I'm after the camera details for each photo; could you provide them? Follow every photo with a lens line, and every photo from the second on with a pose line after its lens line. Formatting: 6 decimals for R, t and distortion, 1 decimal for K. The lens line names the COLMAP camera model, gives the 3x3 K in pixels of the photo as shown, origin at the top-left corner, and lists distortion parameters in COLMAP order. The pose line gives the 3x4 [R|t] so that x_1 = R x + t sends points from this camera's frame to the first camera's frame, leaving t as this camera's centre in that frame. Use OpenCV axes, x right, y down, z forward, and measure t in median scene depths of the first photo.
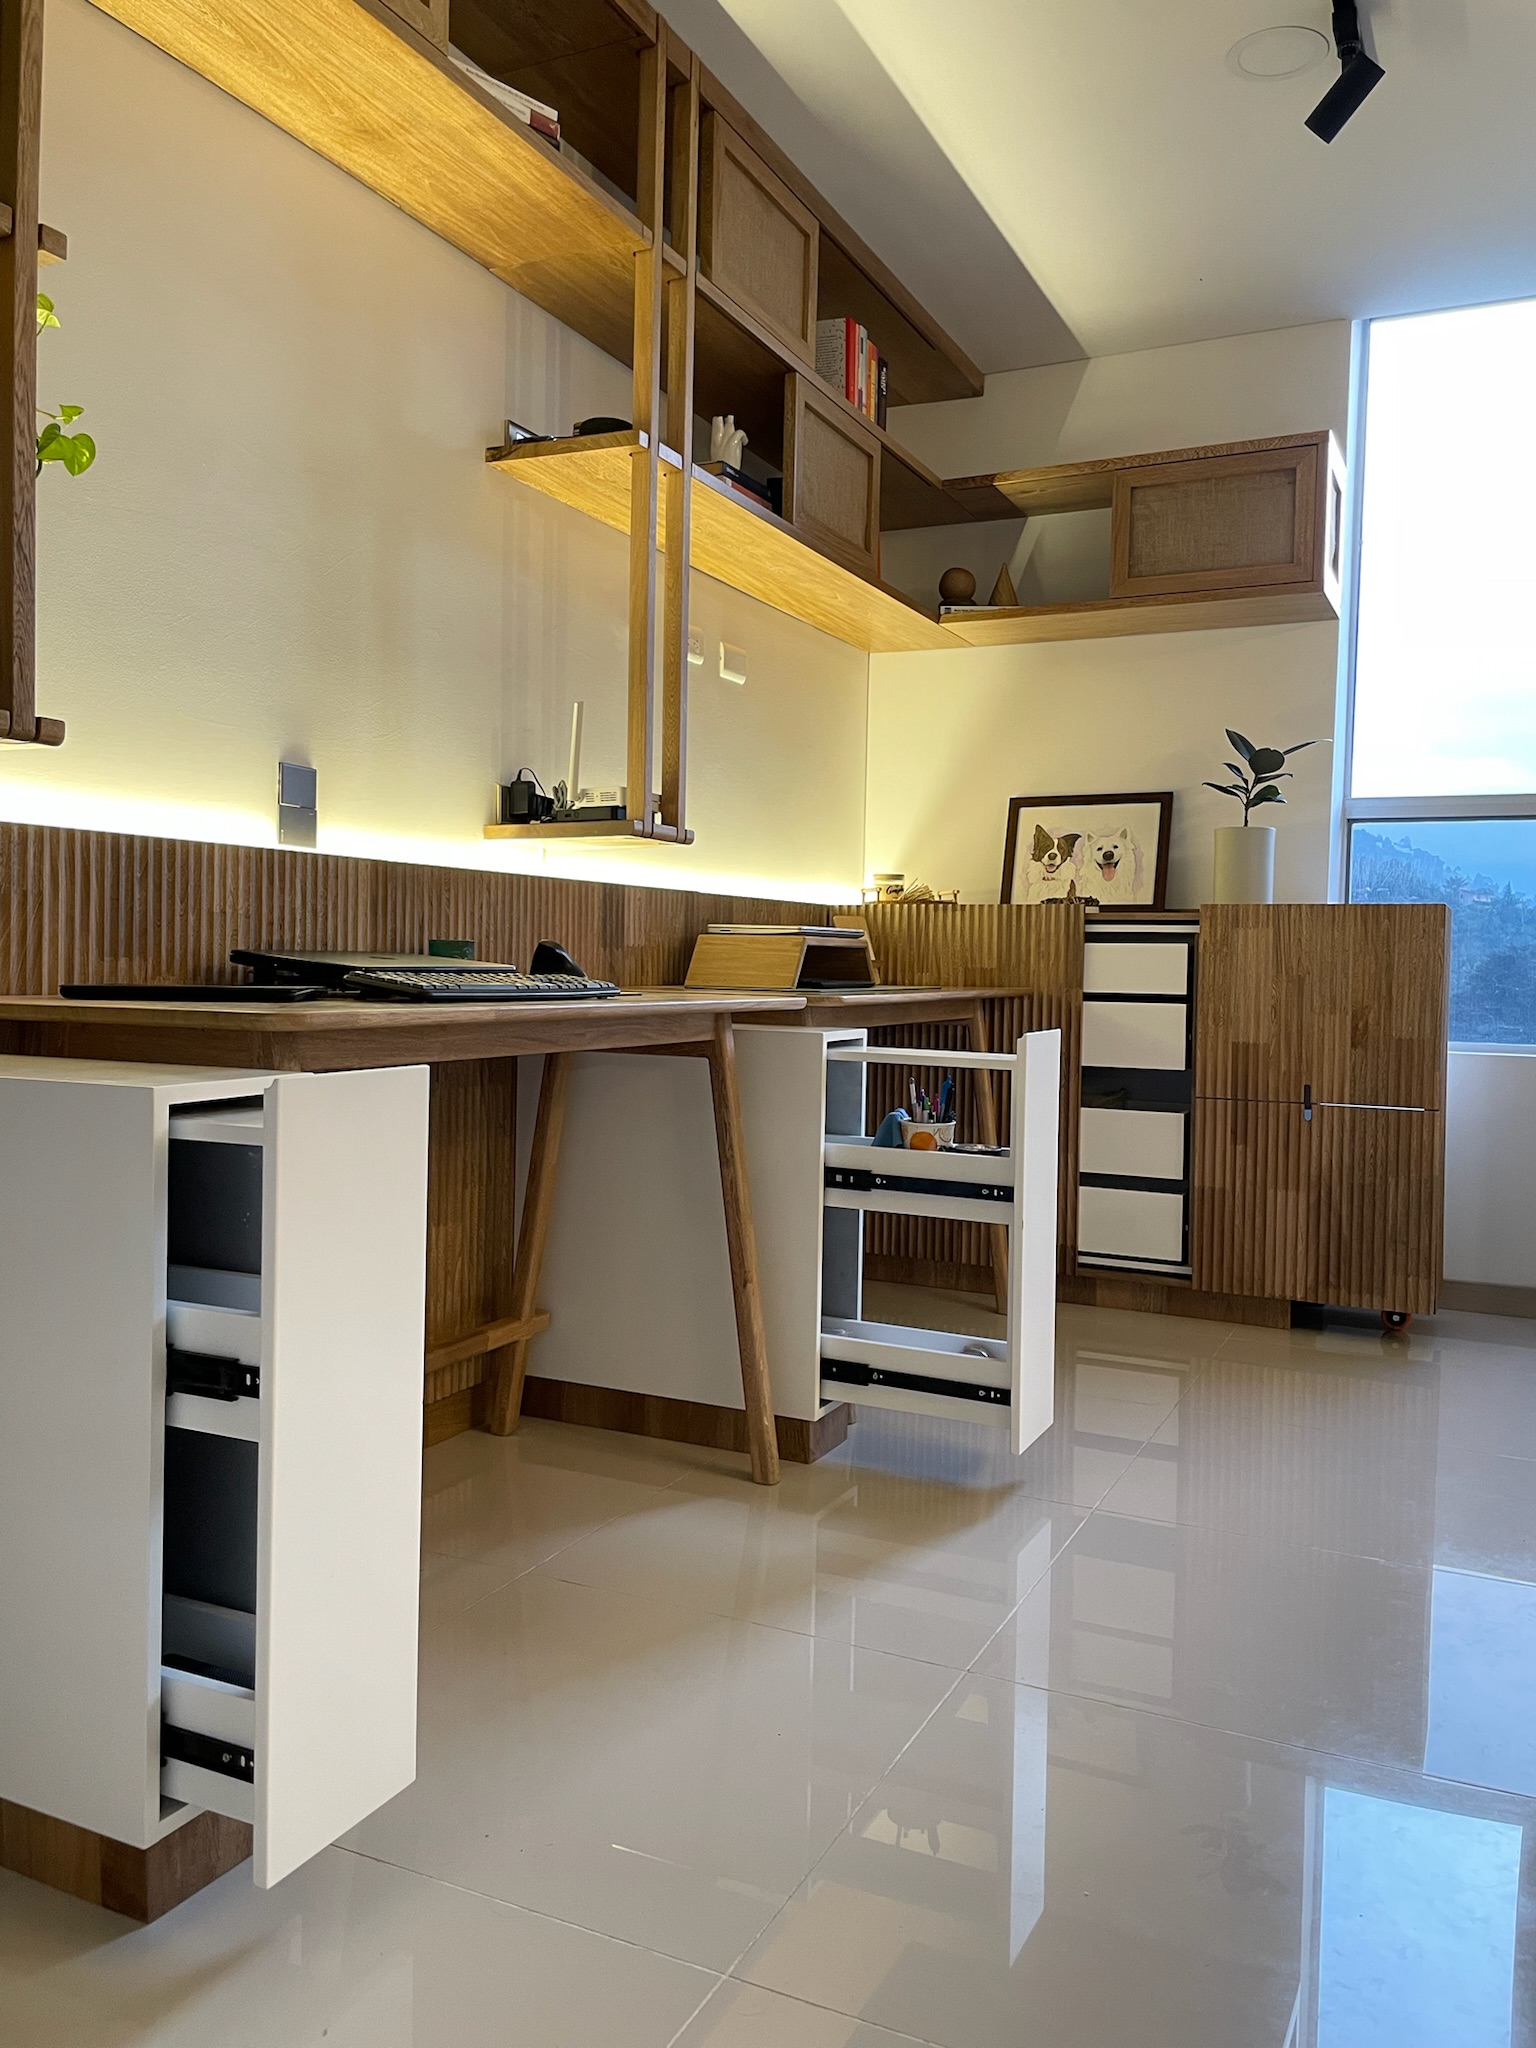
lens RADIAL K [[1573.2, 0, 770.9], [0, 1573.2, 1016.8], [0, 0, 1]] dist [0.043645, -0.002774]
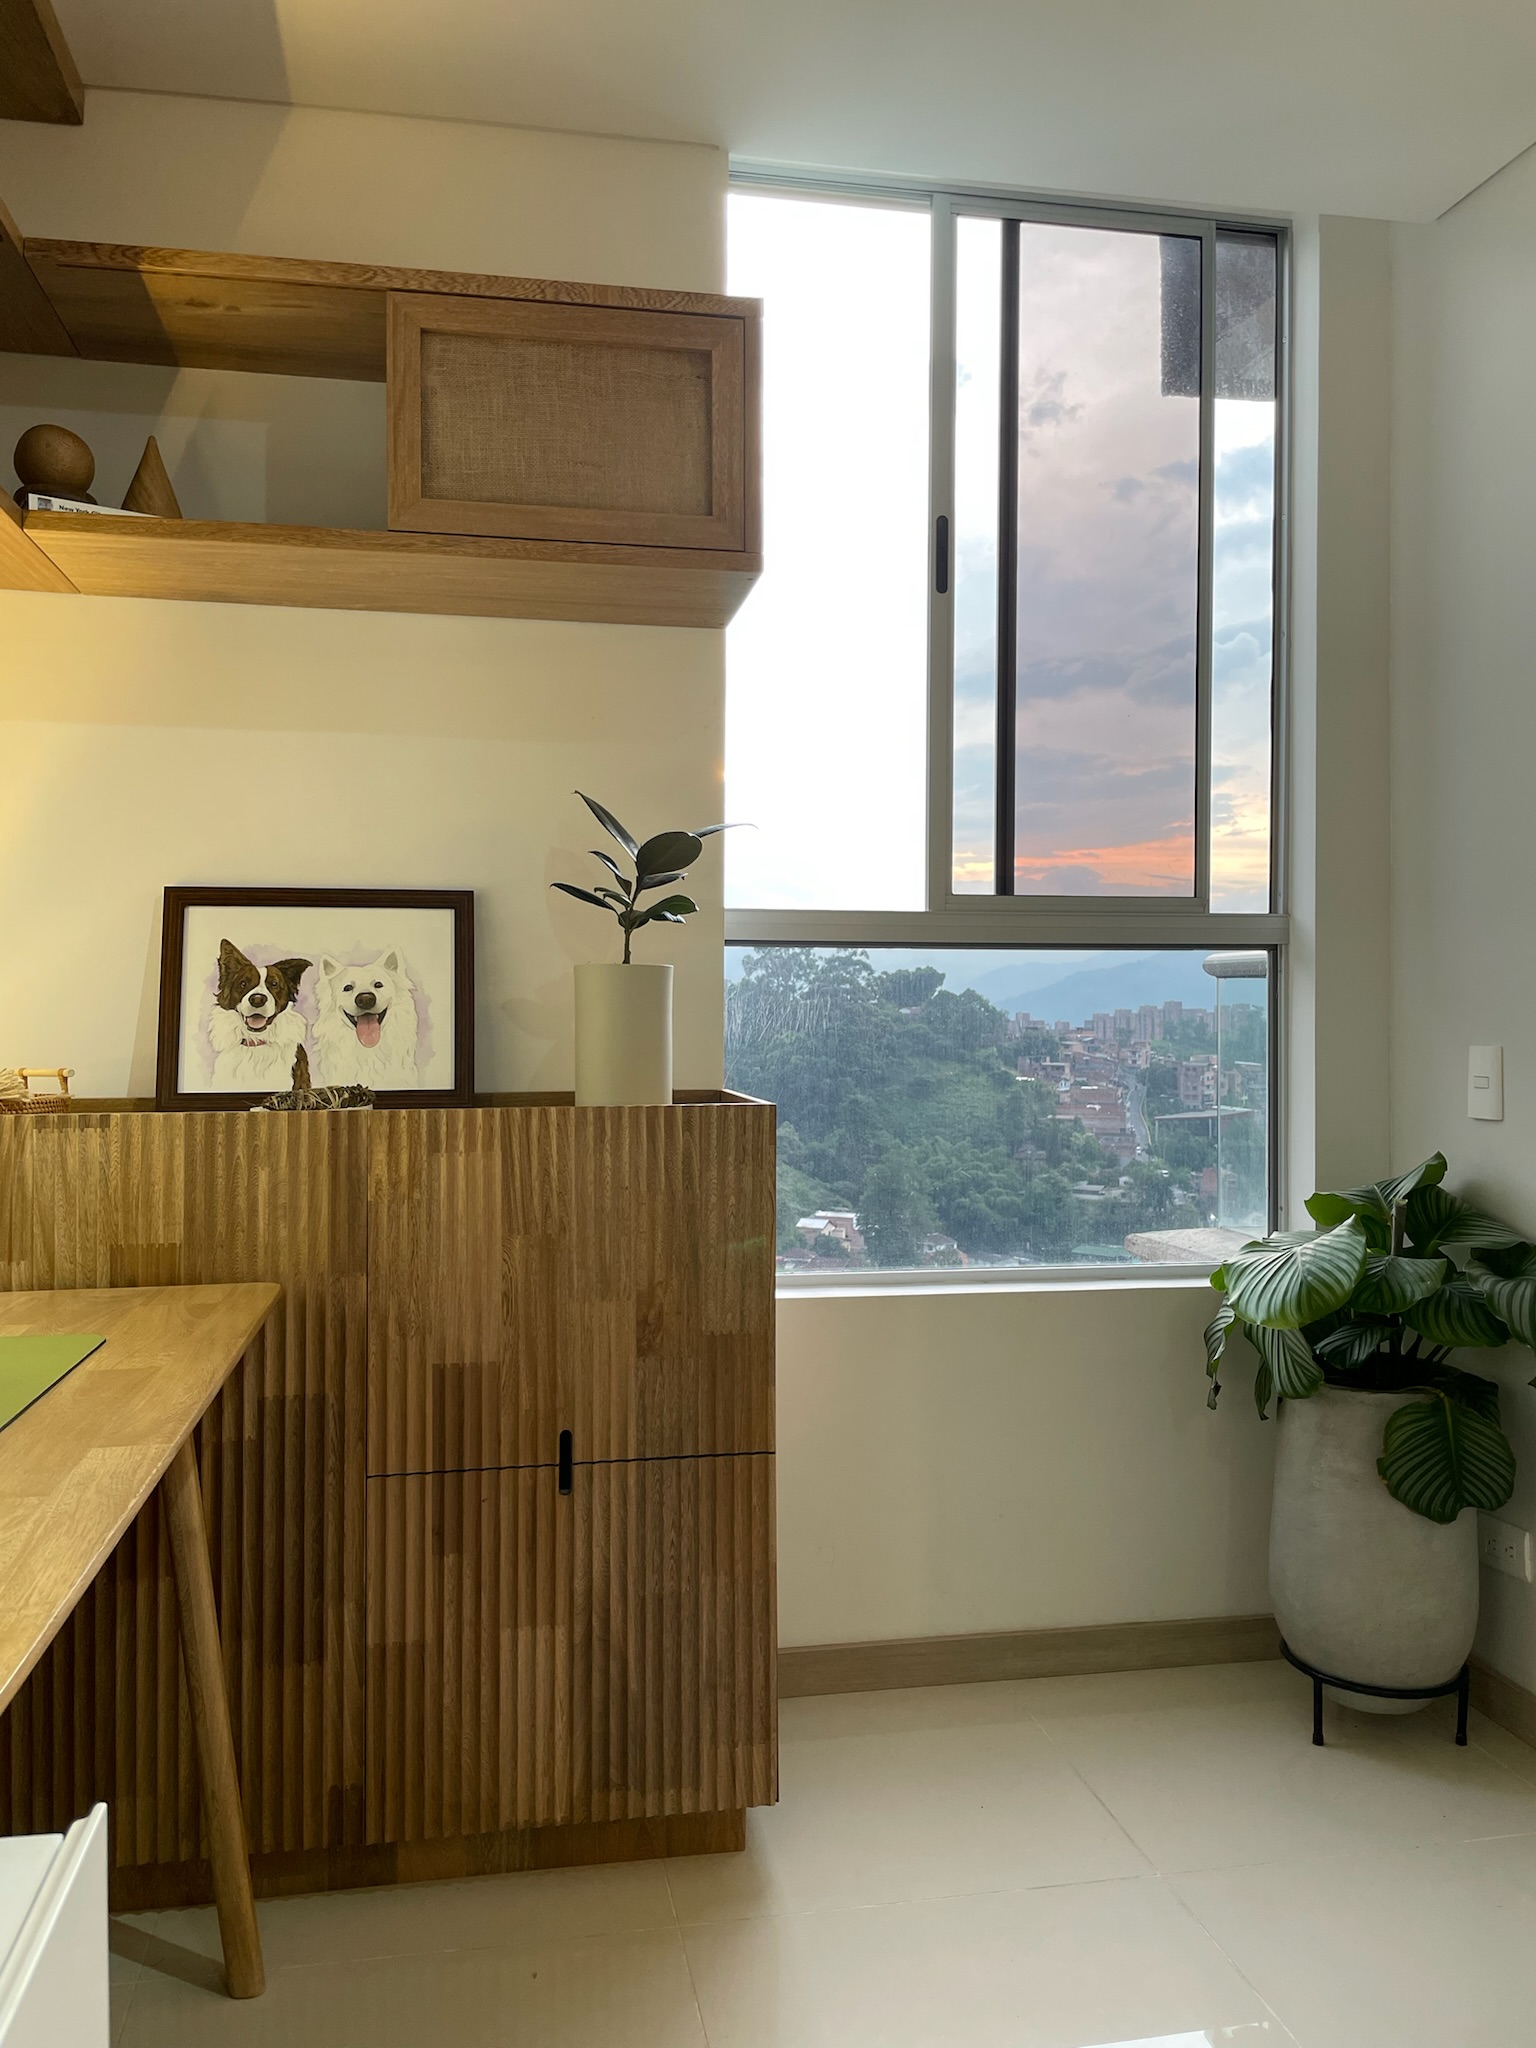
lens RADIAL K [[1573.2, 0, 766.5], [0, 1573.2, 1014.7], [0, 0, 1]] dist [0.043645, -0.002774]
pose [[0.806632, -0.018223, 0.590773, 0.000052], [0.036117, 0.999176, -0.018492, -0.082641], [-0.589950, 0.036253, 0.806626, 0.474386]]
